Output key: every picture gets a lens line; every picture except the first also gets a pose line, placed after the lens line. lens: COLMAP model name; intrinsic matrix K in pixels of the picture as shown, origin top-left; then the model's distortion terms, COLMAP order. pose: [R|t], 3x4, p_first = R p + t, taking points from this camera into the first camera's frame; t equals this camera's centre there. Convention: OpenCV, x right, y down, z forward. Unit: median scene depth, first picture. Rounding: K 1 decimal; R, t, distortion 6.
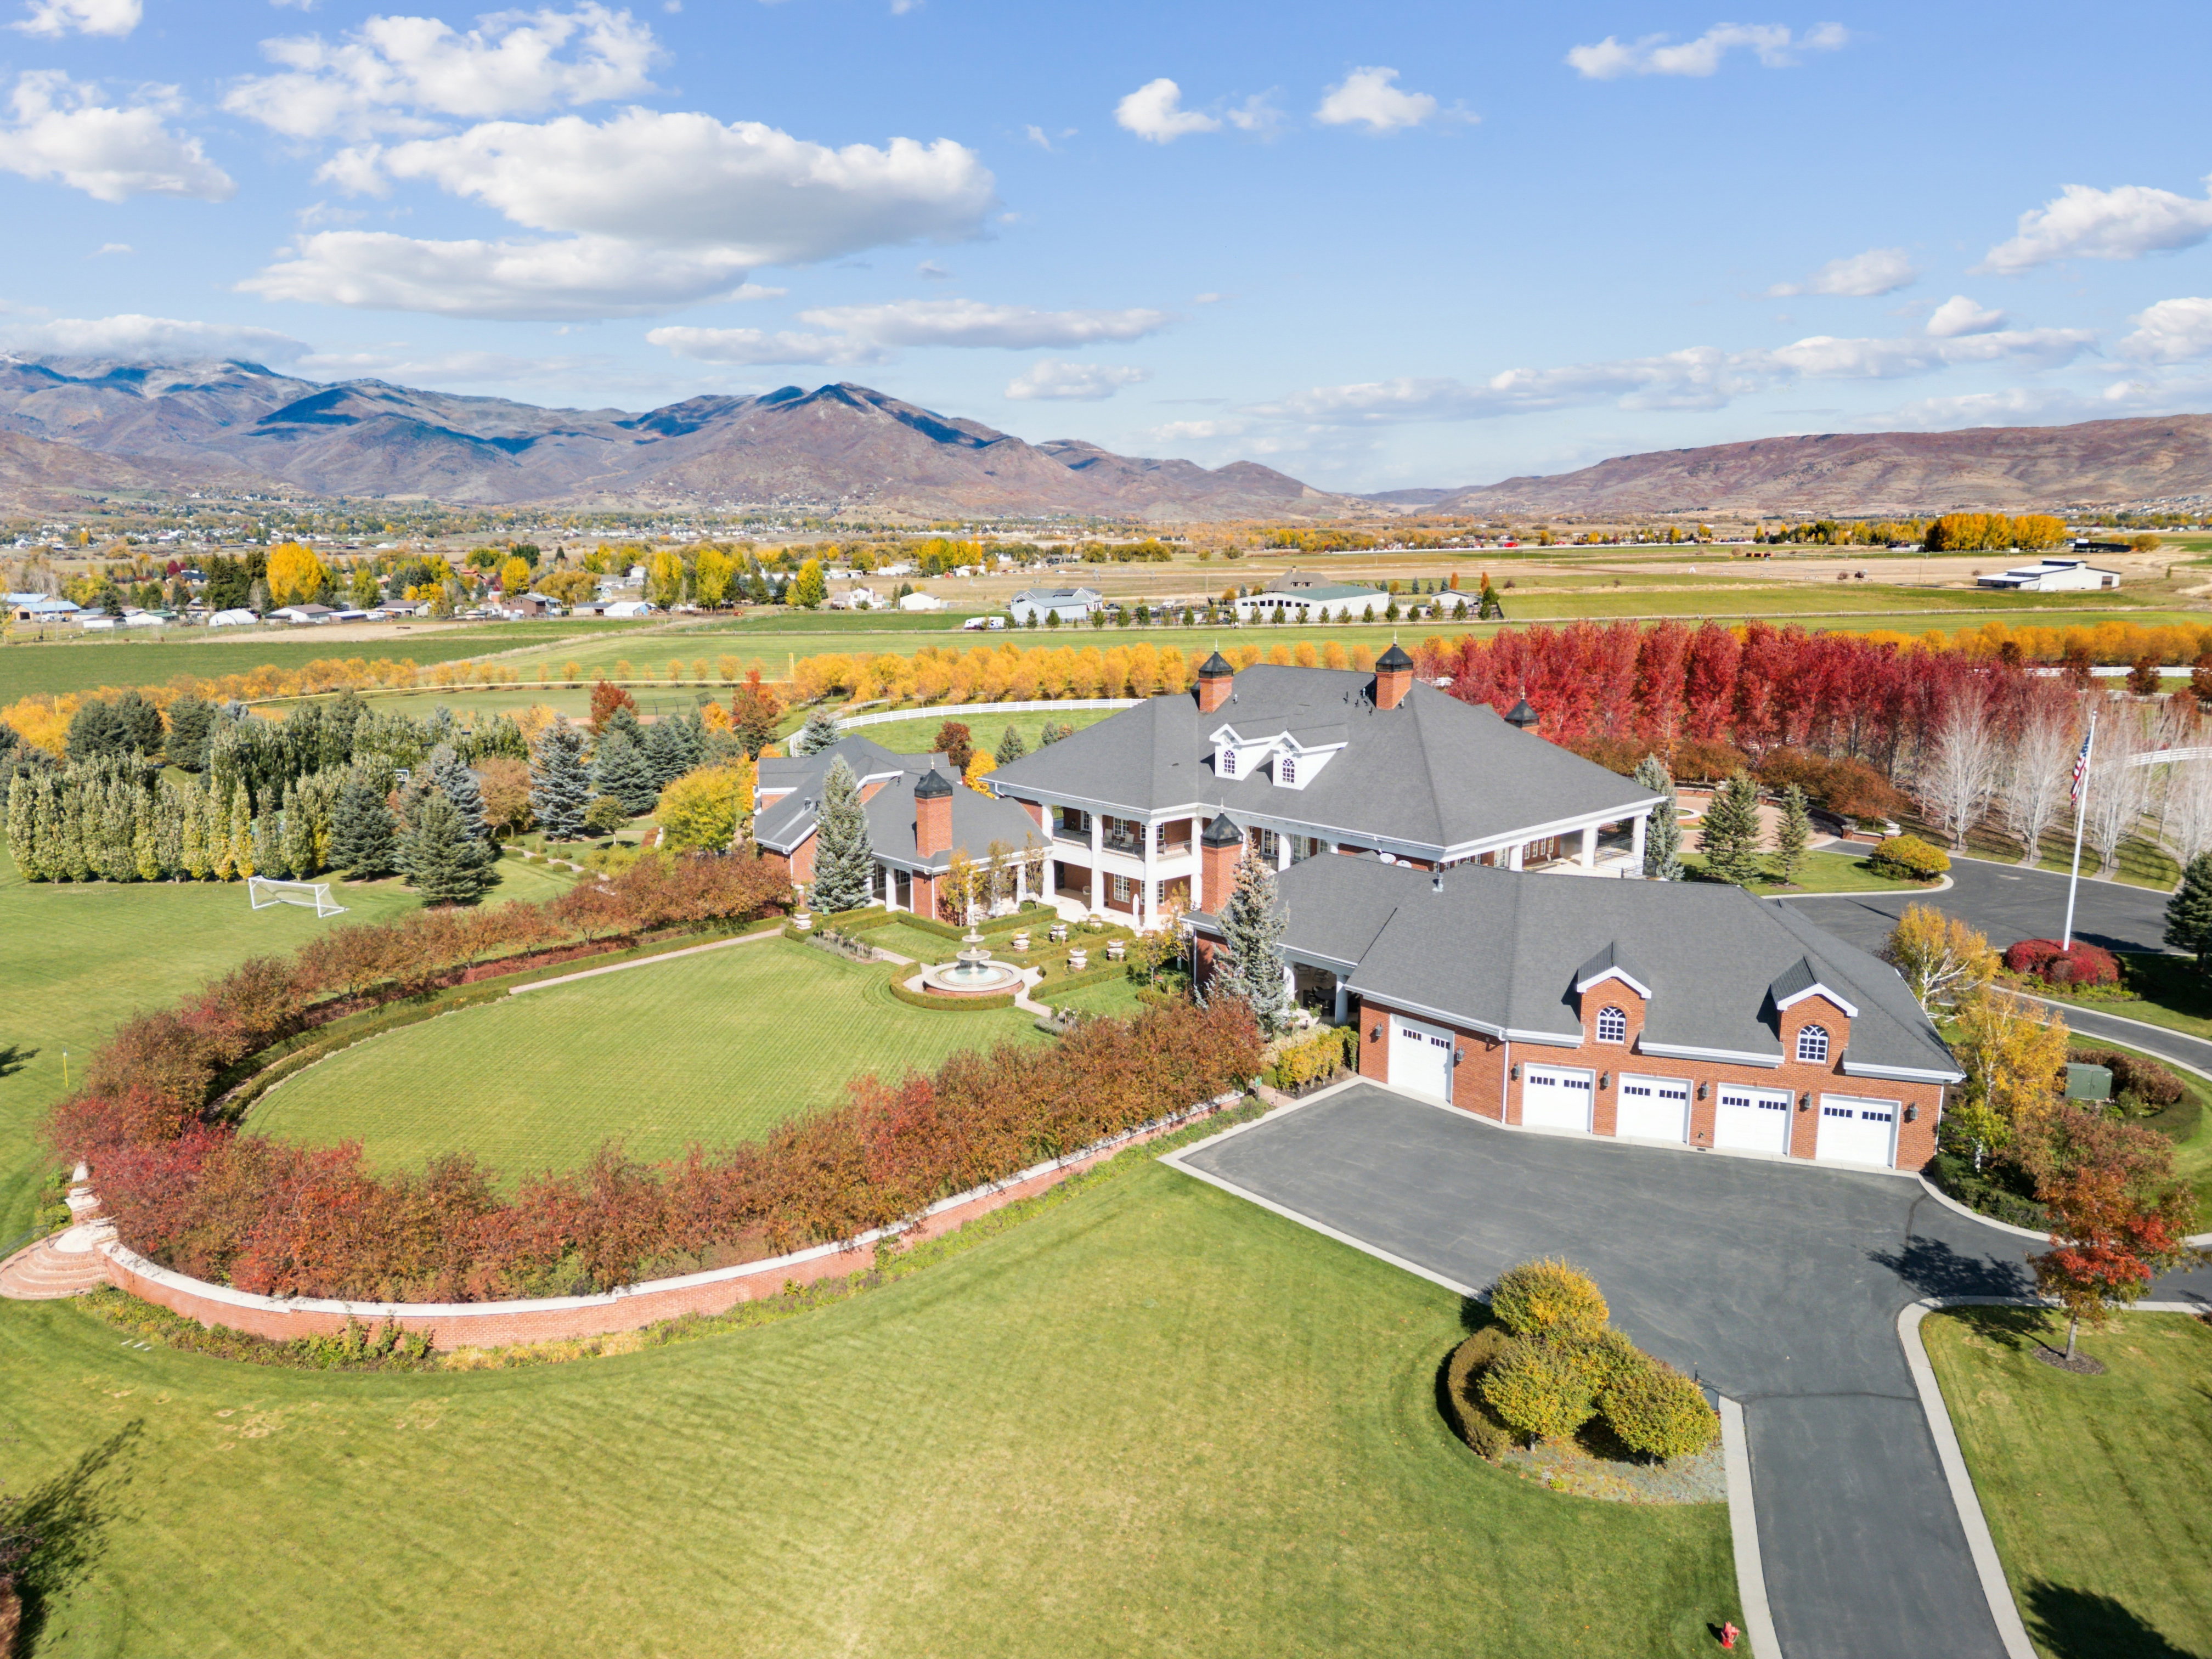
lens RADIAL K [[1547.3, 0, 1105.4], [0, 1547.3, 836.7], [0, 0, 1]] dist [0.091788, -0.091804]
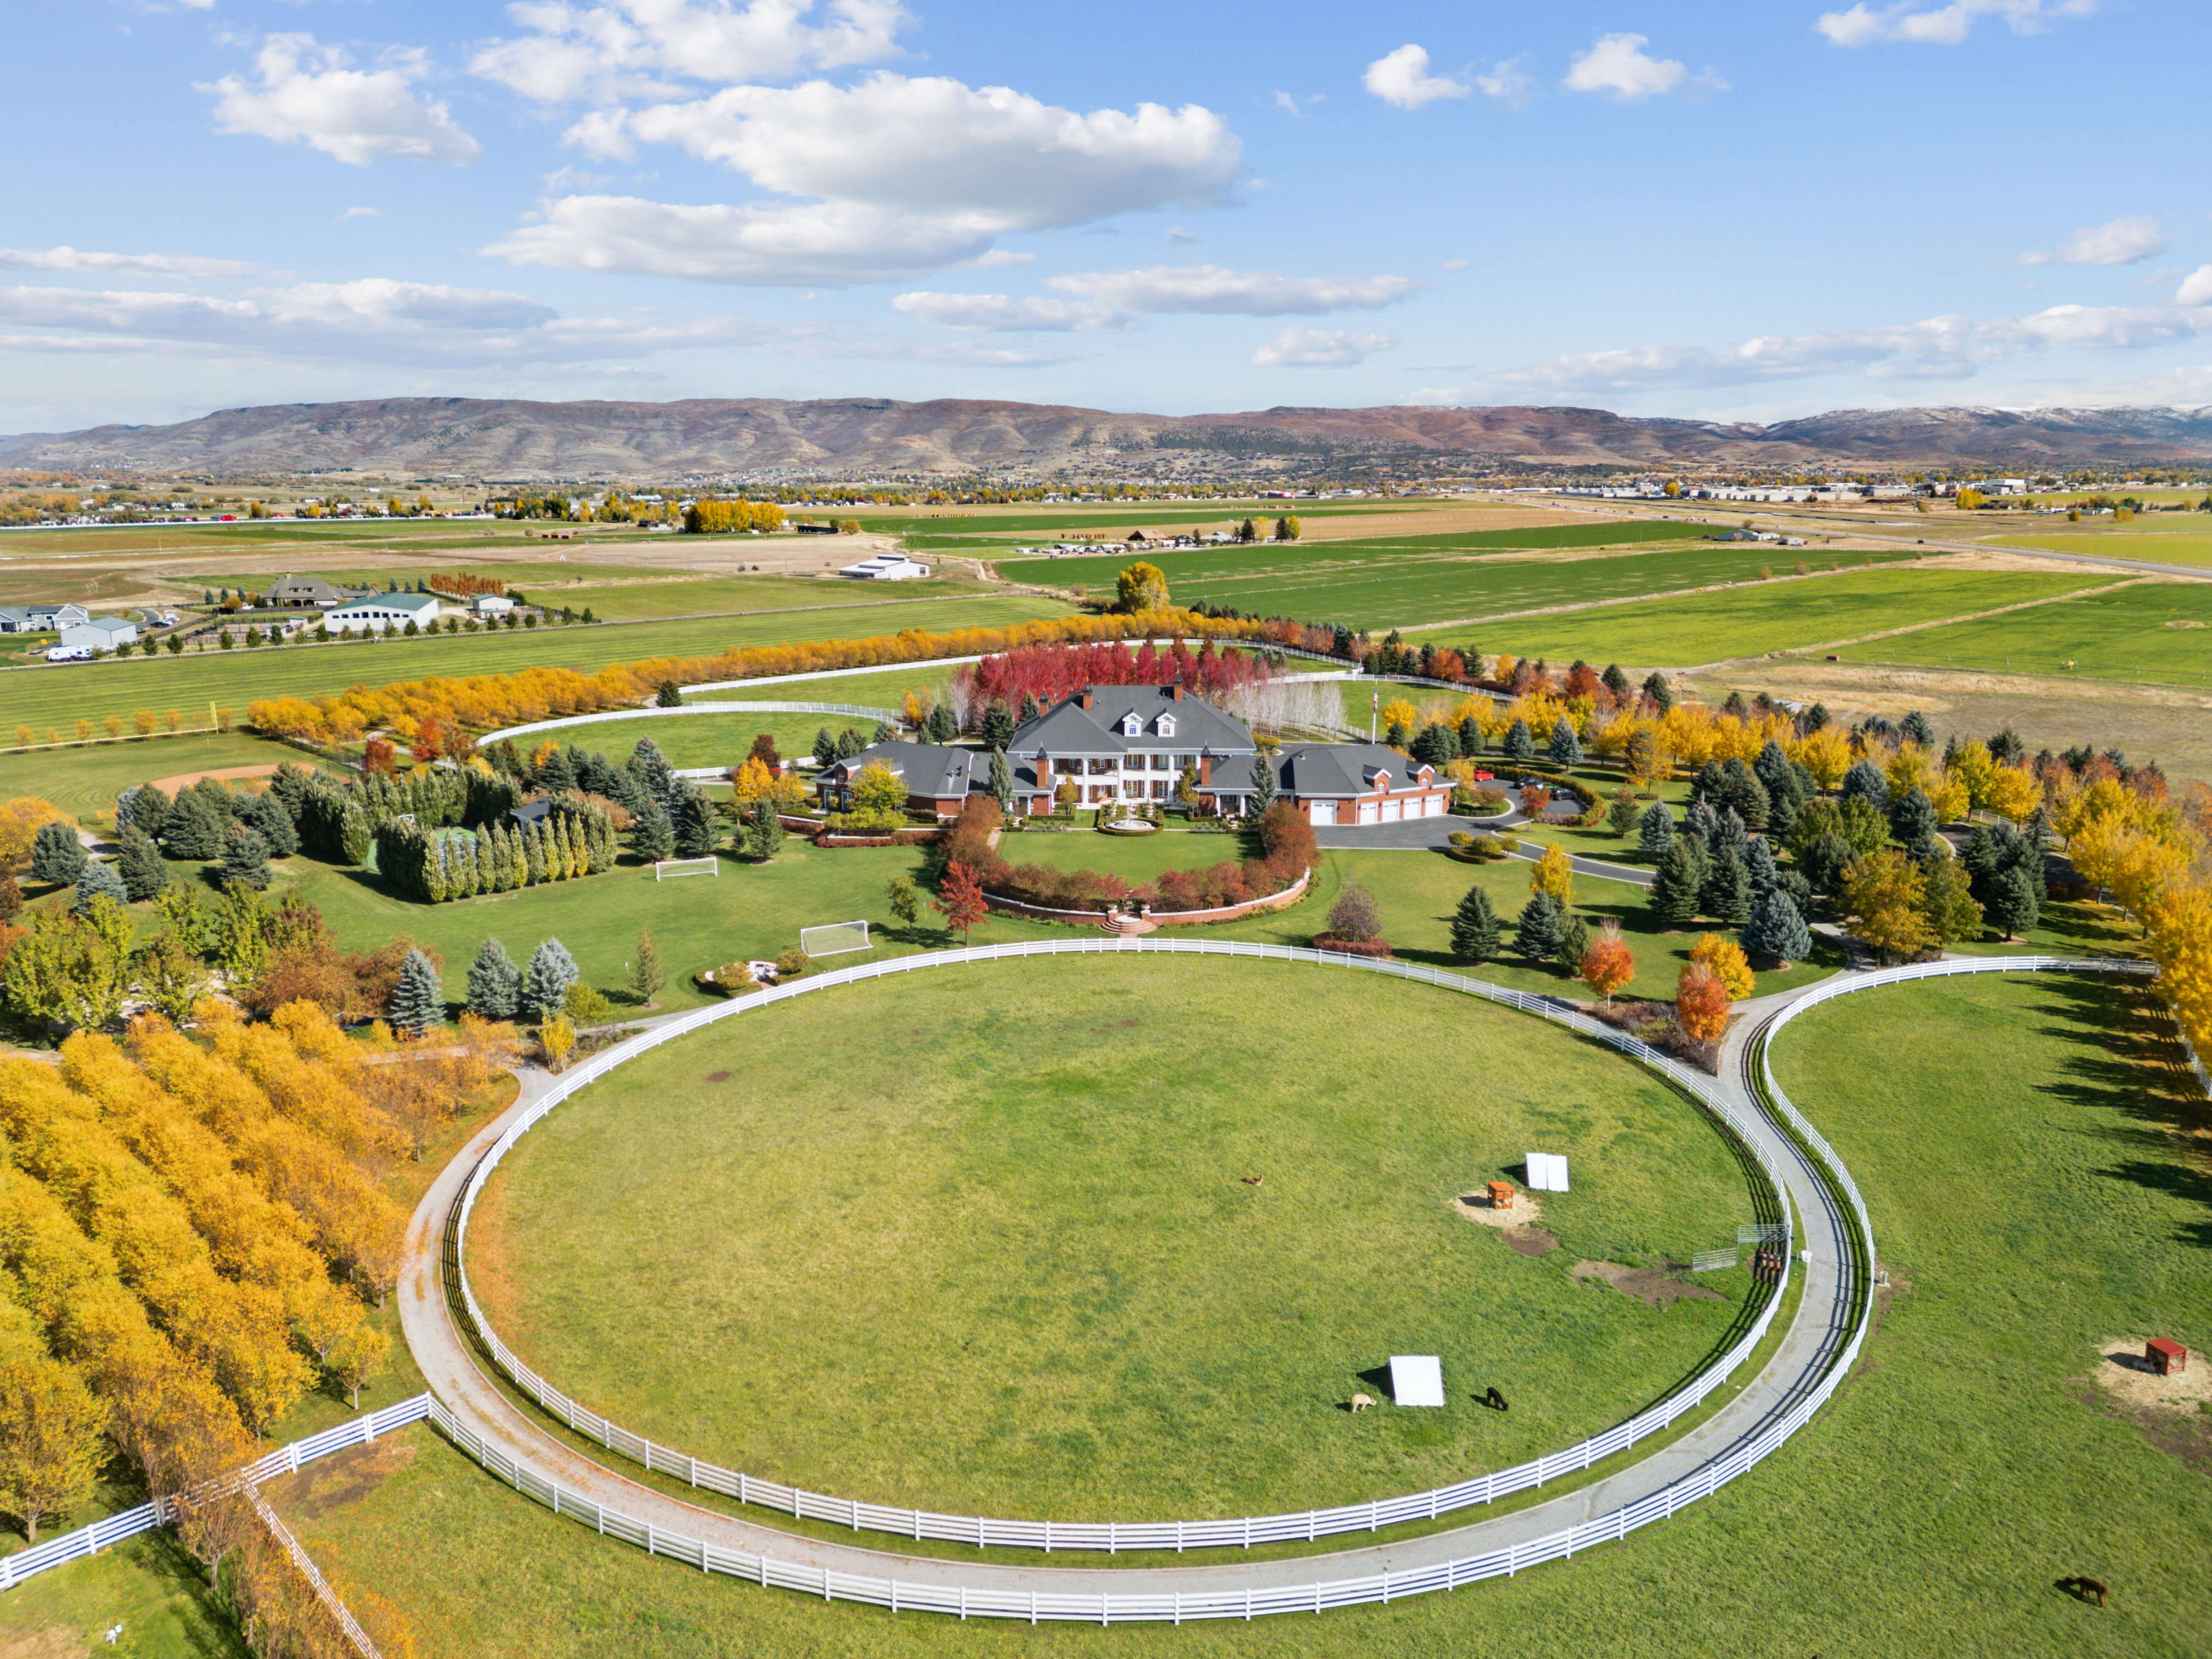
lens RADIAL K [[1539.8, 0, 1122.8], [0, 1539.8, 854.5], [0, 0, 1]] dist [0.087167, -0.084321]
pose [[0.687926, -0.164573, 0.706876, -0.271771], [0.139244, 0.985787, 0.093997, -0.013944], [-0.712298, 0.033765, 0.701064, -0.102516]]
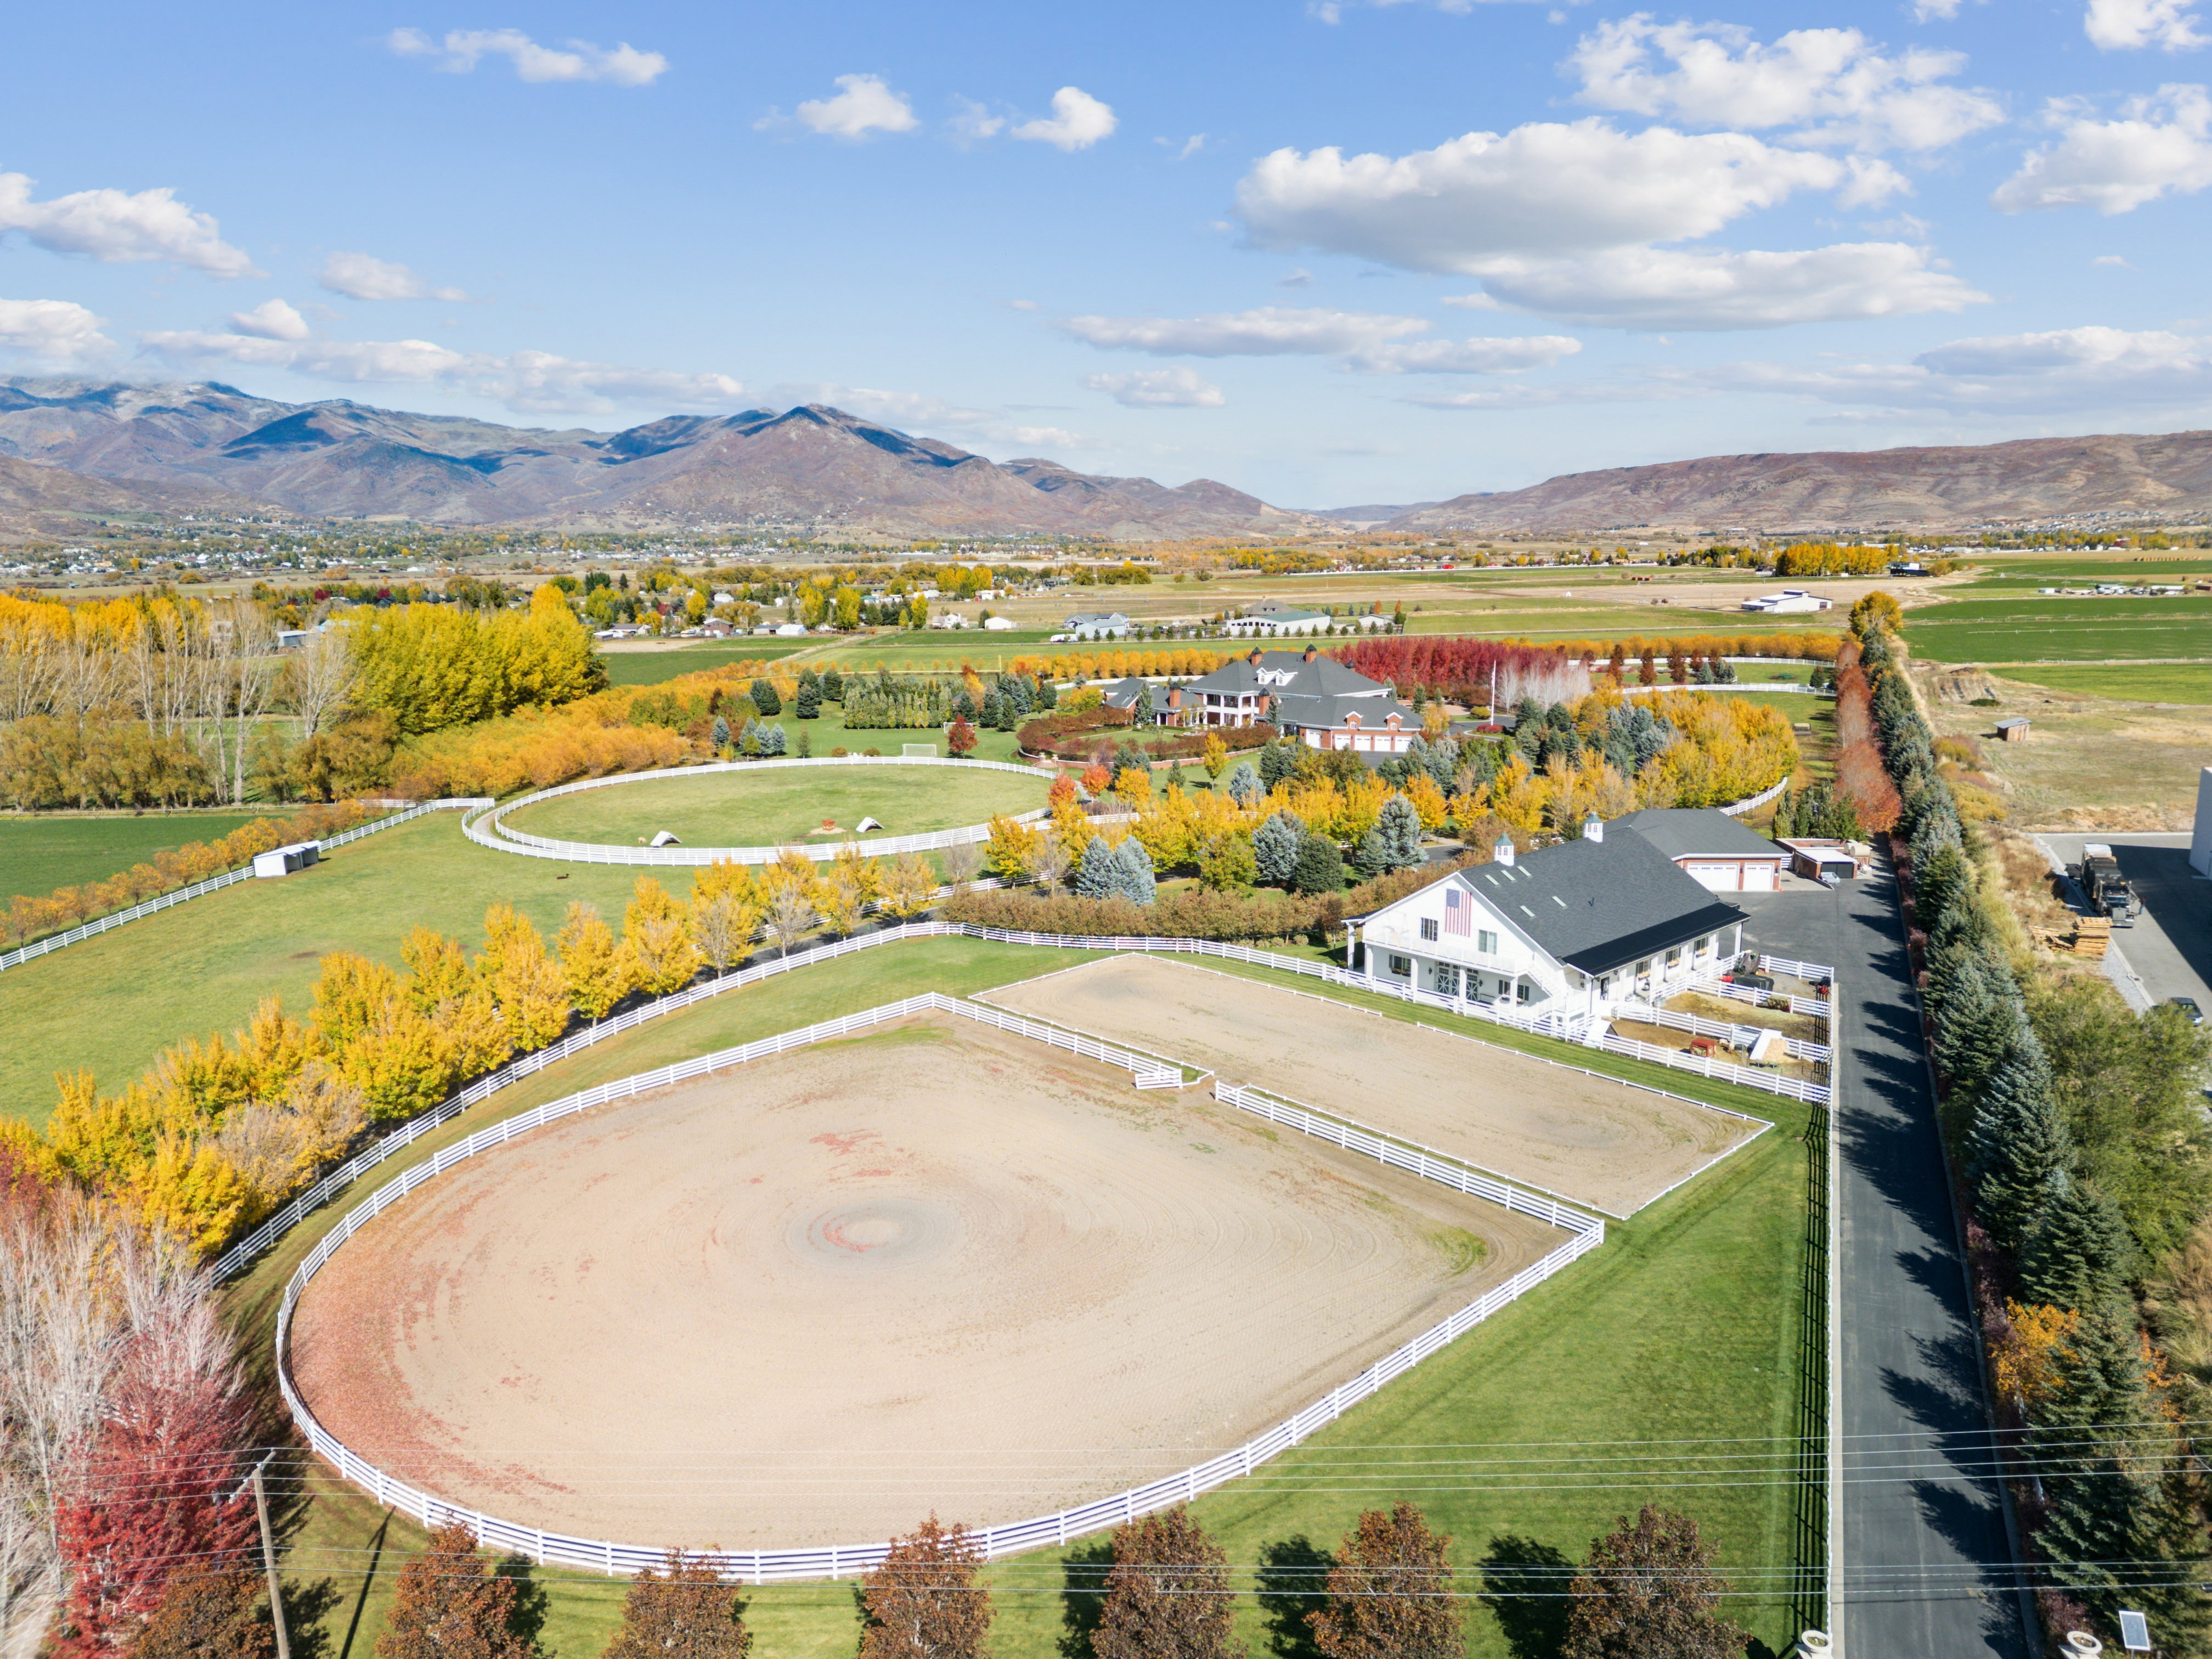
lens RADIAL K [[1522.1, 0, 1106.0], [0, 1522.1, 829.5], [0, 0, 1]] dist [0.100927, -0.111211]
pose [[0.999691, -0.007598, 0.023682, -0.058708], [0.007871, 0.999904, -0.011427, 0.054092], [-0.023593, 0.011609, 0.999654, -0.395853]]
